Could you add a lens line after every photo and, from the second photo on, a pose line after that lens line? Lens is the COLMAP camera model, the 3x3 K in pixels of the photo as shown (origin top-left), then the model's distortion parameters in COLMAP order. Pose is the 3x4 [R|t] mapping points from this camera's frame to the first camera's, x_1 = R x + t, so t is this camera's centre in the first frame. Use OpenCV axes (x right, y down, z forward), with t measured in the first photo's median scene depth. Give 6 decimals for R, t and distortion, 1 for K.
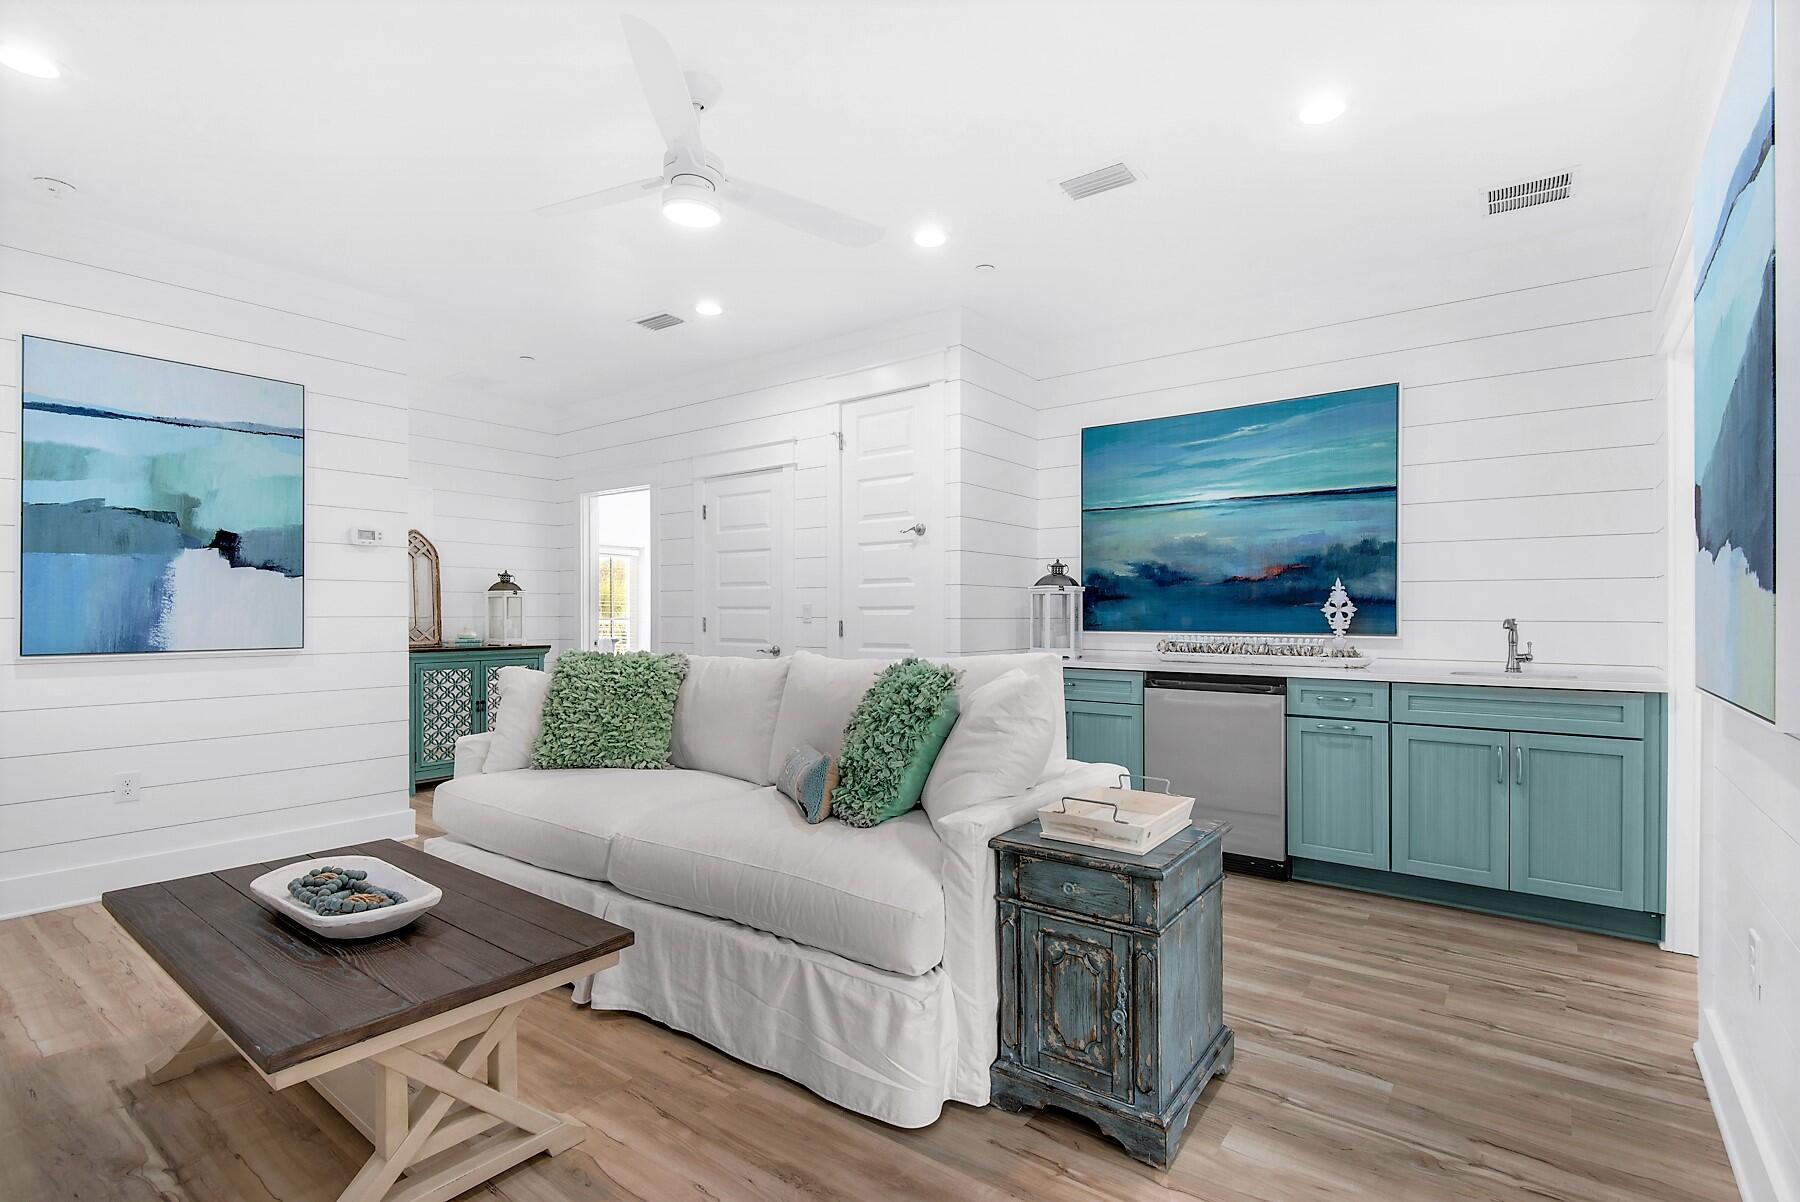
lens RADIAL K [[850.8, 0, 899.9], [0, 850.8, 610.8], [0, 0, 1]] dist [0.000072, -0.000658]
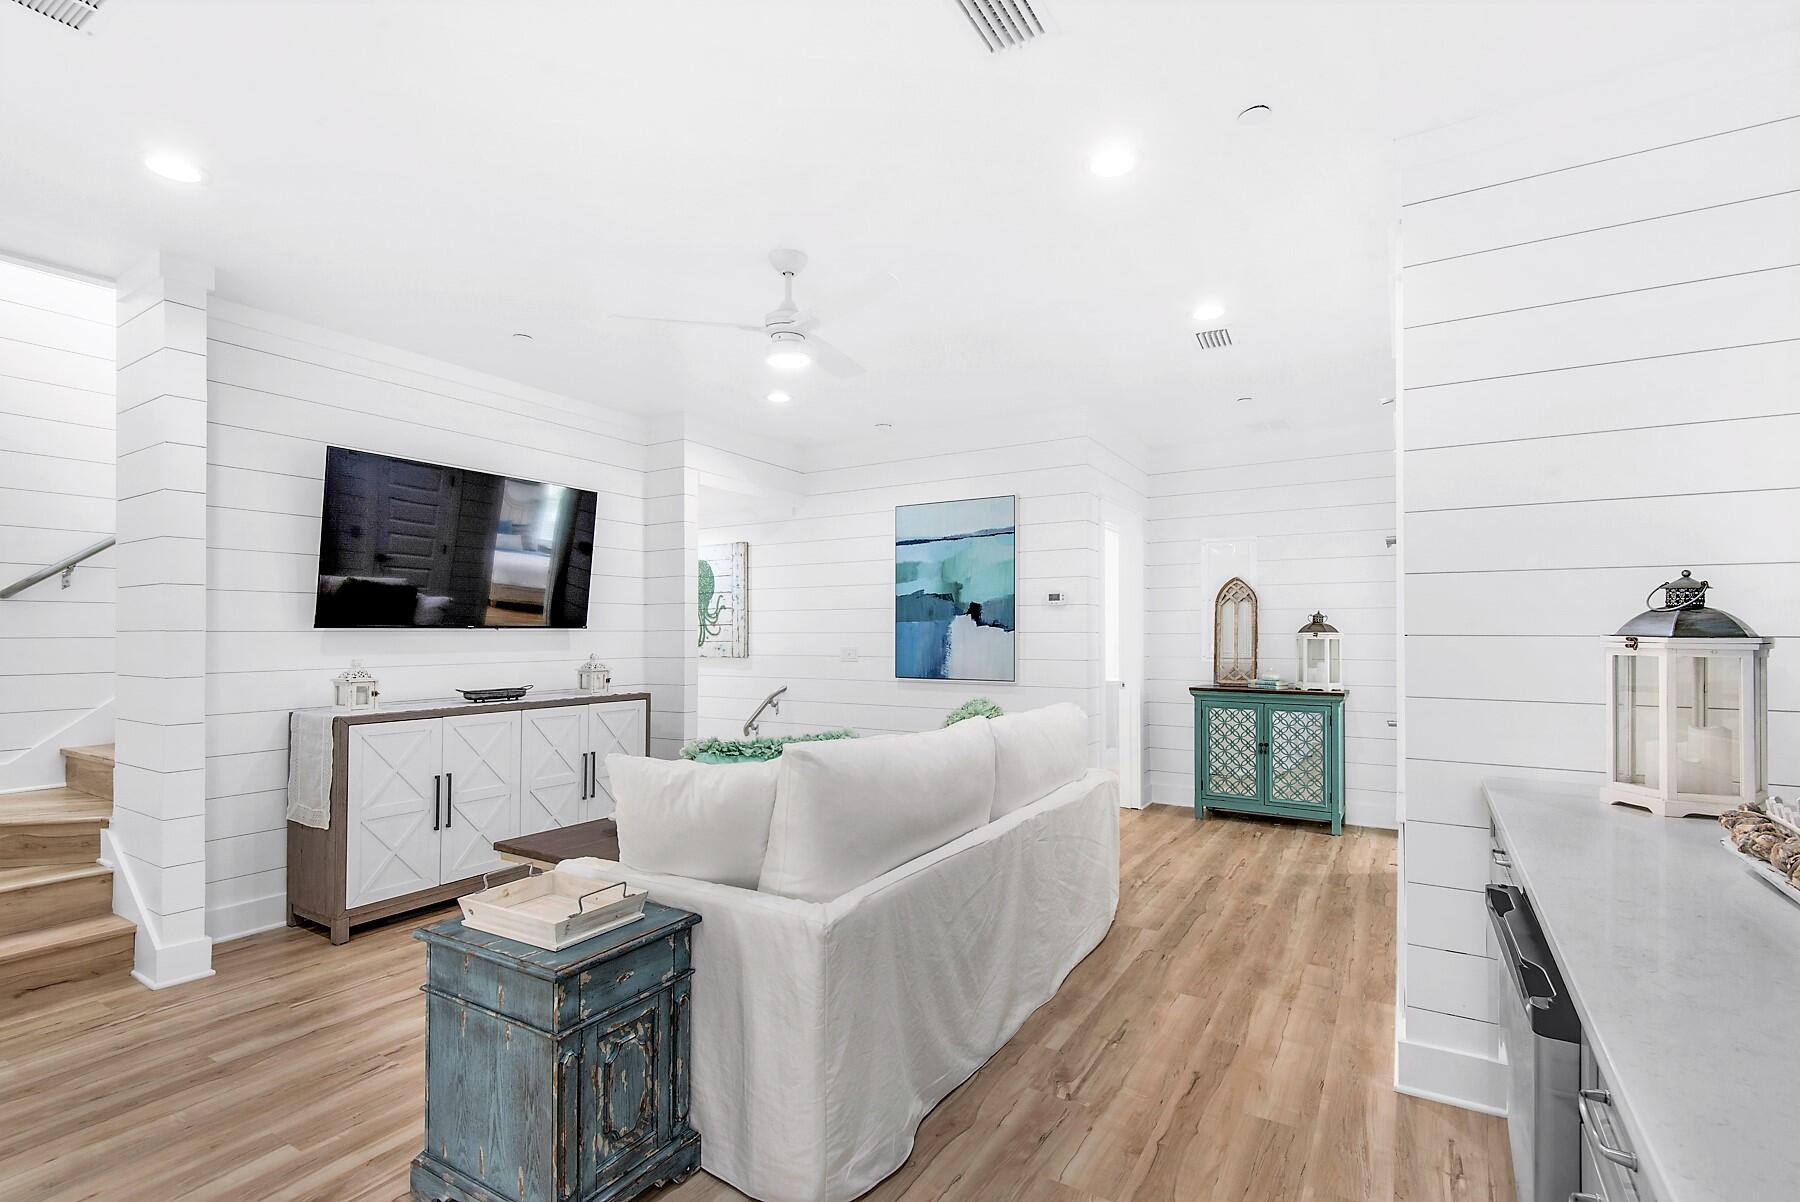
lens RADIAL K [[823.1, 0, 900.3], [0, 823.1, 614.6], [0, 0, 1]] dist [0.014025, -0.000245]
pose [[0.088109, -0.022988, -0.995846, 0.687962], [0.002625, 0.999736, -0.022845, -0.038867], [0.996107, -0.000602, 0.088146, 0.744424]]
